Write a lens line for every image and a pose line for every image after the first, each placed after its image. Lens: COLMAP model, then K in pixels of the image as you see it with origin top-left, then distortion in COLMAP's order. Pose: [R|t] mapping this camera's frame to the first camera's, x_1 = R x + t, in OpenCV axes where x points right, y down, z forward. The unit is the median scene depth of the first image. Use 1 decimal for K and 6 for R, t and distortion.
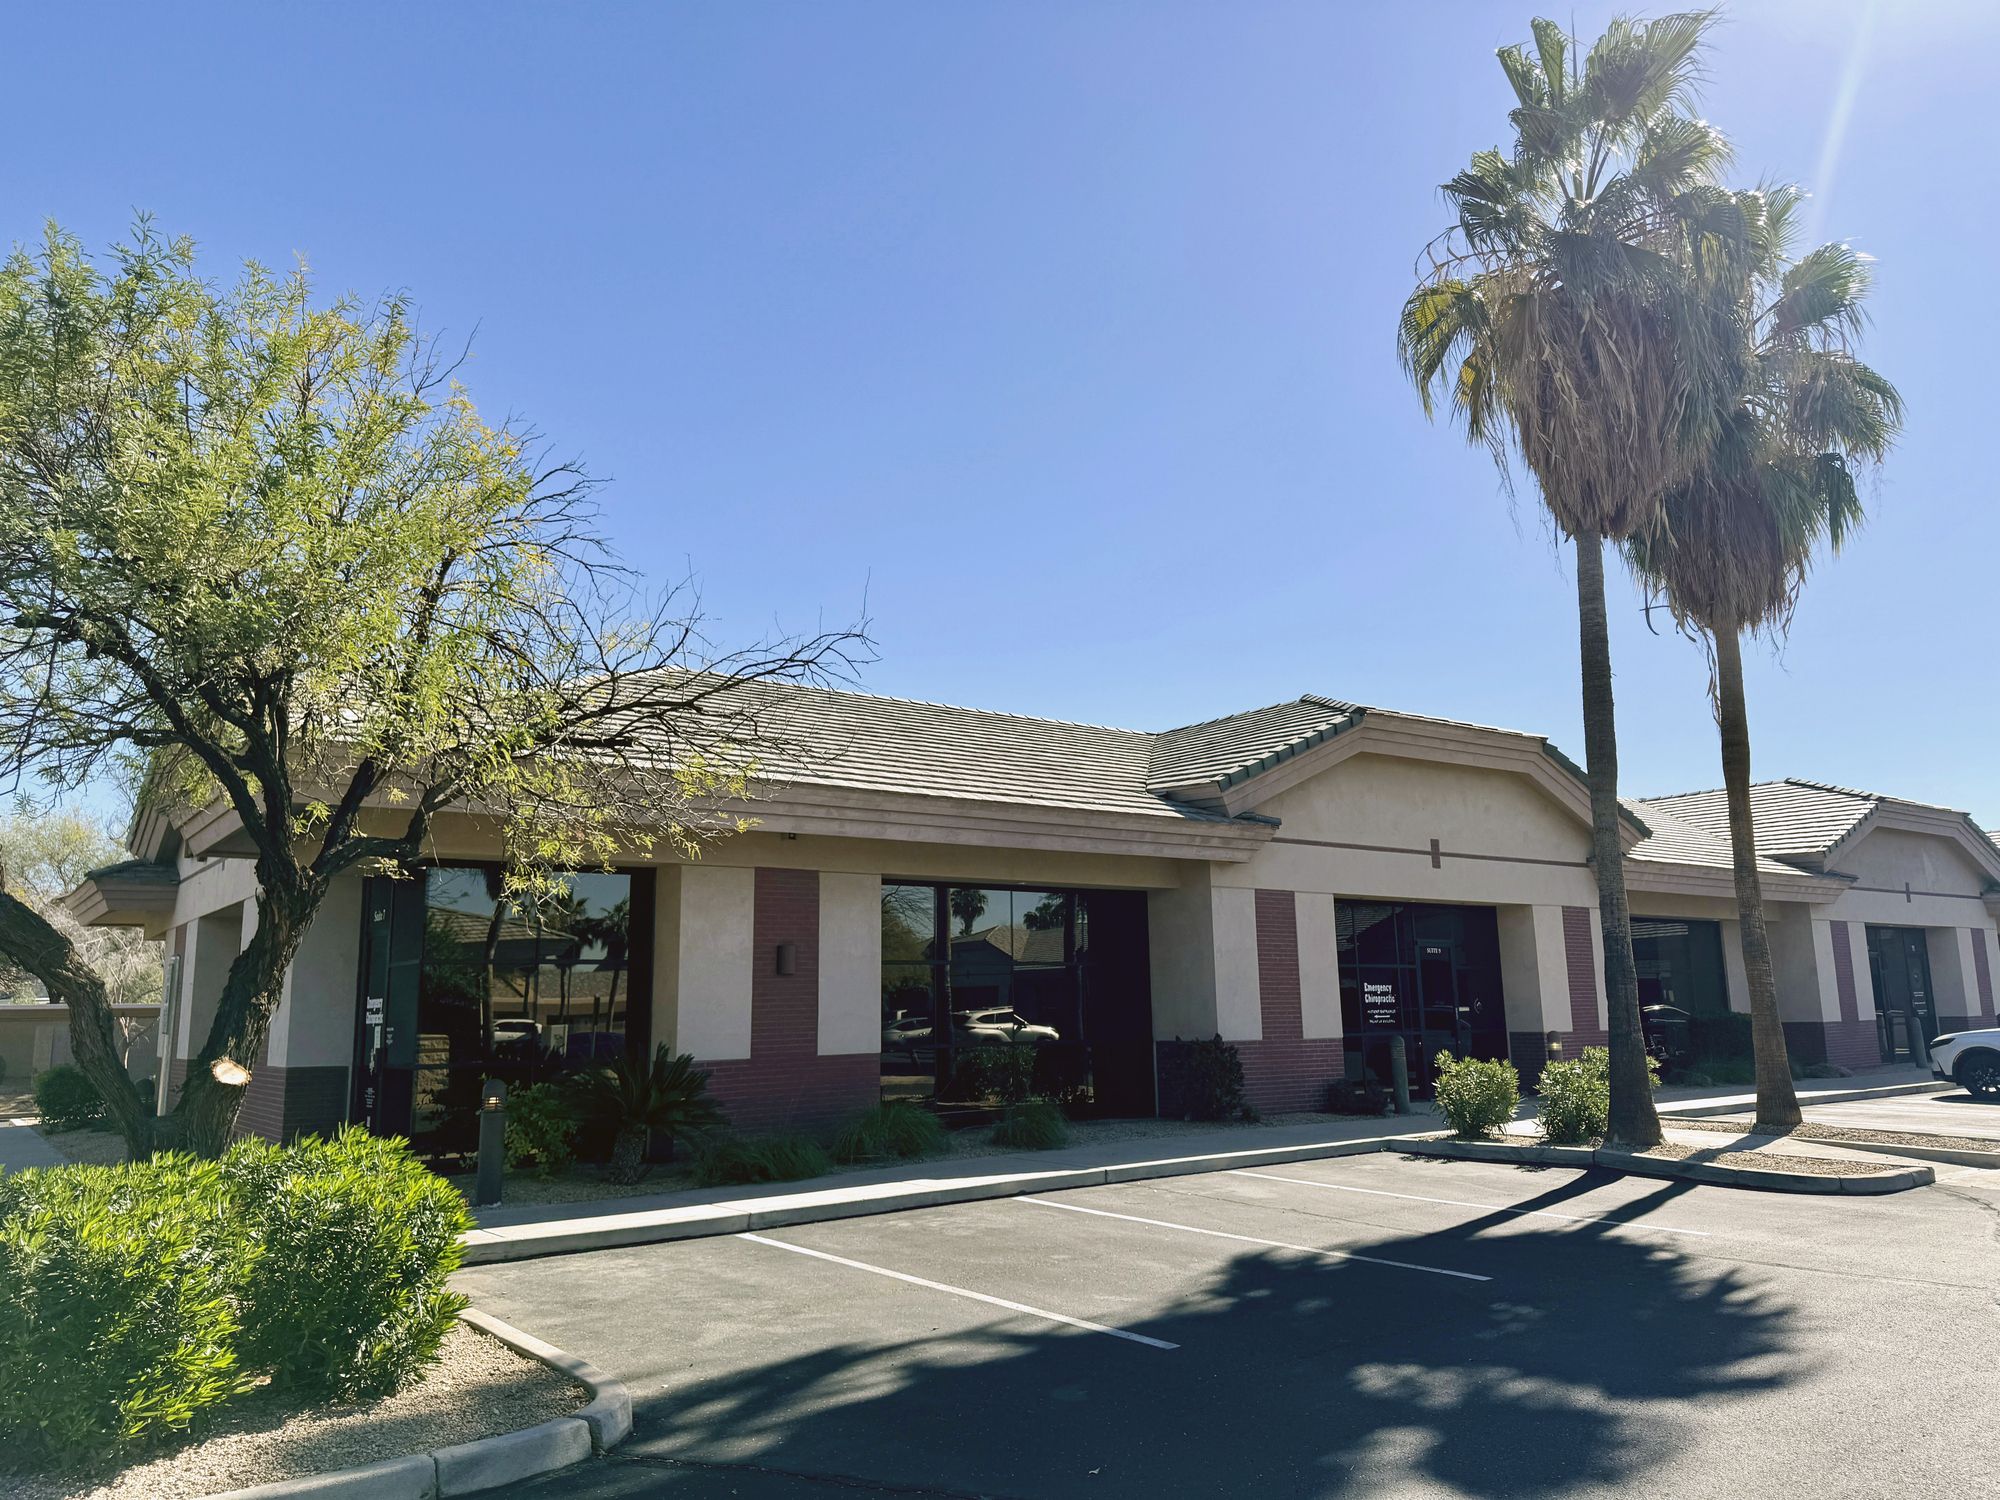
lens RADIAL K [[1397.4, 0, 1000.0], [0, 1397.4, 750.0], [0, 0, 1]] dist [0.001499, 0.000191]
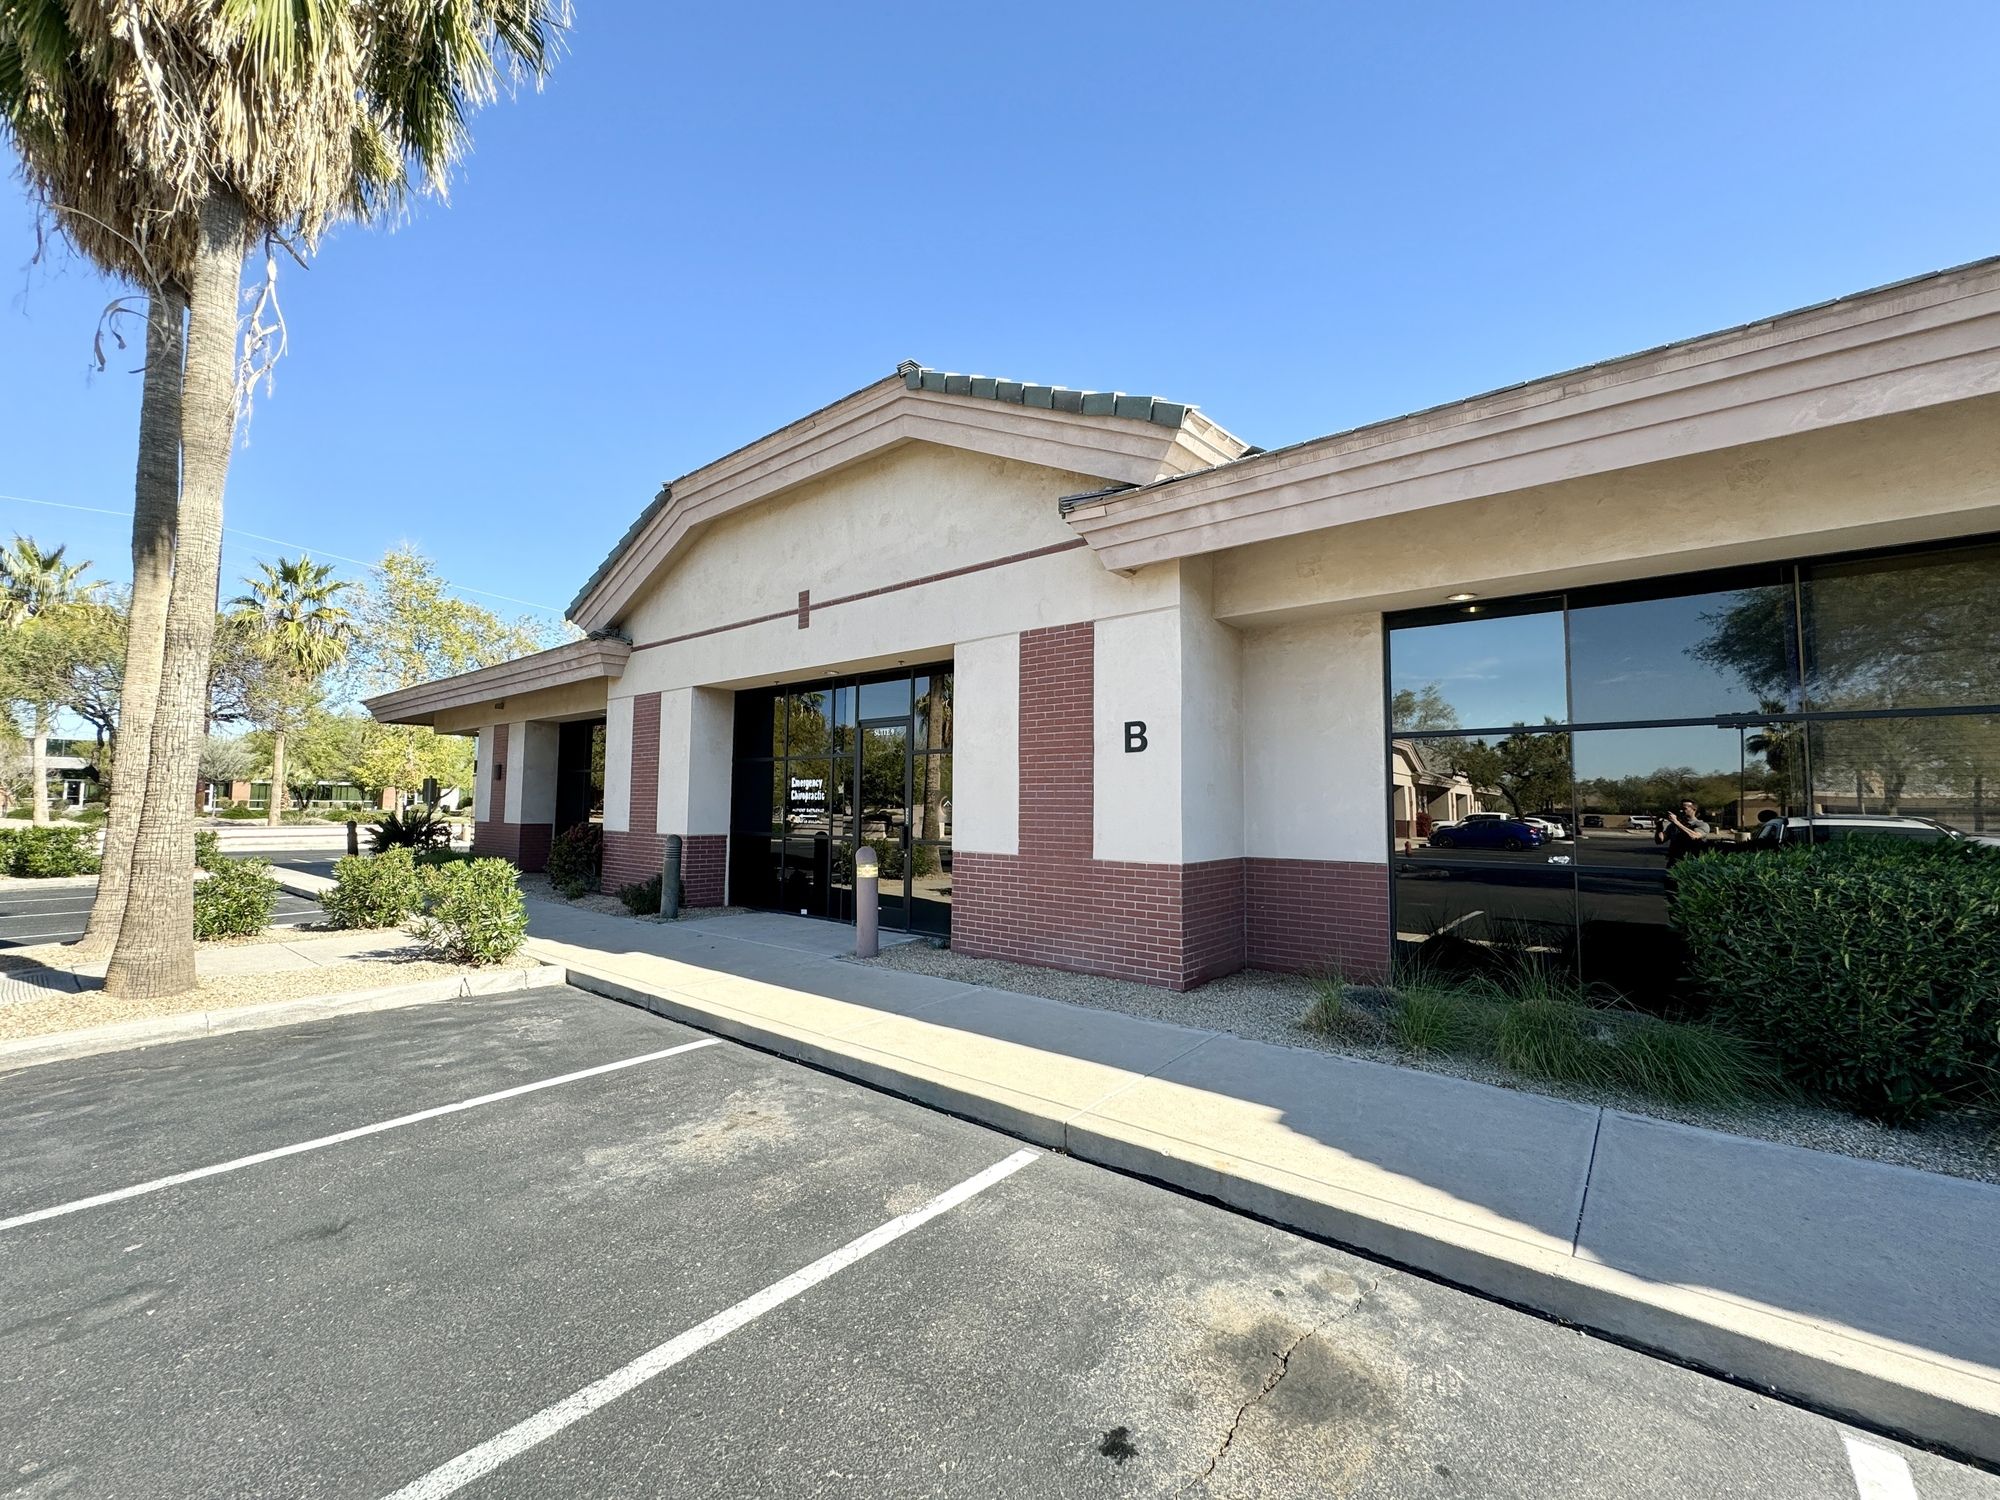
lens RADIAL K [[804.7, 0, 1000.0], [0, 804.7, 750.0], [0, 0, 1]] dist [-0.000207, -0.000007]
pose [[0.237974, -0.044554, -0.970249, 0.768970], [0.168841, 0.985636, -0.003849, 0.171367], [0.956484, -0.162902, 0.242078, 0.992502]]
